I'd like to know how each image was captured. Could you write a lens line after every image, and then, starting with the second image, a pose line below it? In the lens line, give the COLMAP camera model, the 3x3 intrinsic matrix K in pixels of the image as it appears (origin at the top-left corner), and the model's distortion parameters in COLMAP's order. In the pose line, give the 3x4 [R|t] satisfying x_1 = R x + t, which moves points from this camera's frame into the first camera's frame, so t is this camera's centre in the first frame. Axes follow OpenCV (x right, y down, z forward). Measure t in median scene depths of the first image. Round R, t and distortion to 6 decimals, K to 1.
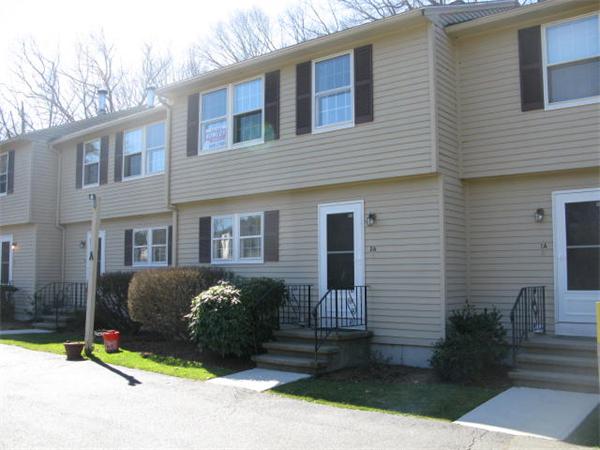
lens RADIAL K [[633.6, 0, 300.0], [0, 633.6, 225.0], [0, 0, 1]] dist [-0.238531, 0.327397]
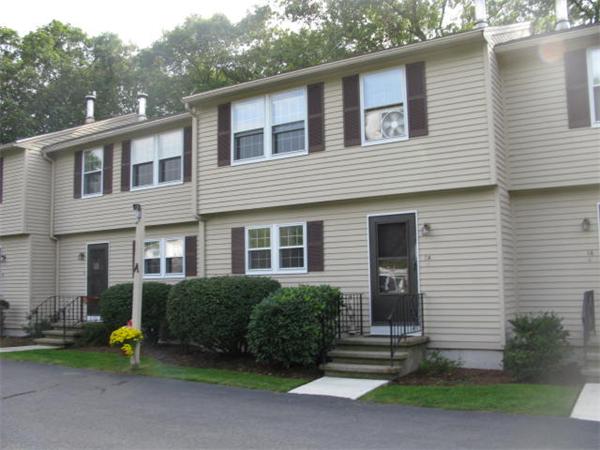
lens RADIAL K [[633.6, 0, 300.0], [0, 633.6, 225.0], [0, 0, 1]] dist [-0.238531, 0.327397]
pose [[0.991893, -0.000713, 0.127071, -0.199671], [0.003013, 0.999835, -0.017910, 0.001905], [-0.127037, 0.018148, 0.991732, 0.000445]]
